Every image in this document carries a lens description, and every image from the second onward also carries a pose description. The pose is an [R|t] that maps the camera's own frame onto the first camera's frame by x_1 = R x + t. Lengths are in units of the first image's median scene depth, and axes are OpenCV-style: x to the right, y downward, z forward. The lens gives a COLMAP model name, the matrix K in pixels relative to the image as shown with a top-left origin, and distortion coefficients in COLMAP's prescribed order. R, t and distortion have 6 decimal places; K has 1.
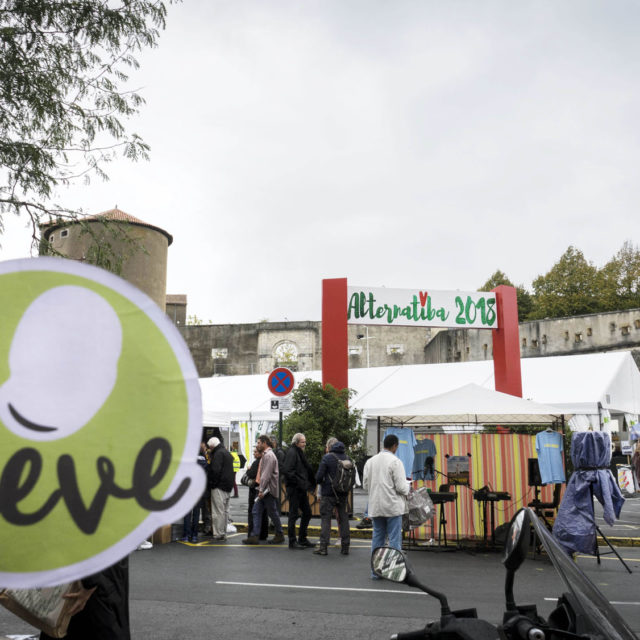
lens RADIAL K [[833.8, 0, 319.8], [0, 833.8, 319.7], [0, 0, 1]] dist [-0.003731, 0.000000]
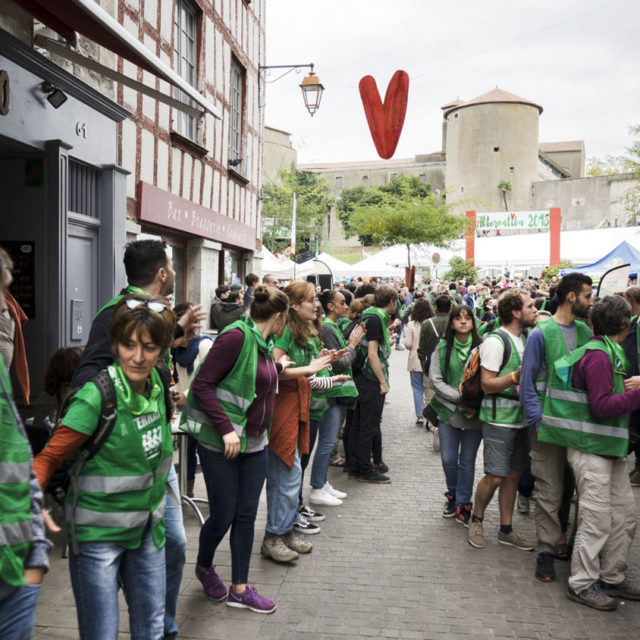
lens RADIAL K [[833.8, 0, 320.1], [0, 833.8, 319.4], [0, 0, 1]] dist [-0.003731, 0.000000]
pose [[0.857028, 0.018879, -0.514923, 0.190593], [0.087638, 0.979428, 0.181773, -0.046961], [0.507762, -0.200911, 0.837743, -0.269409]]
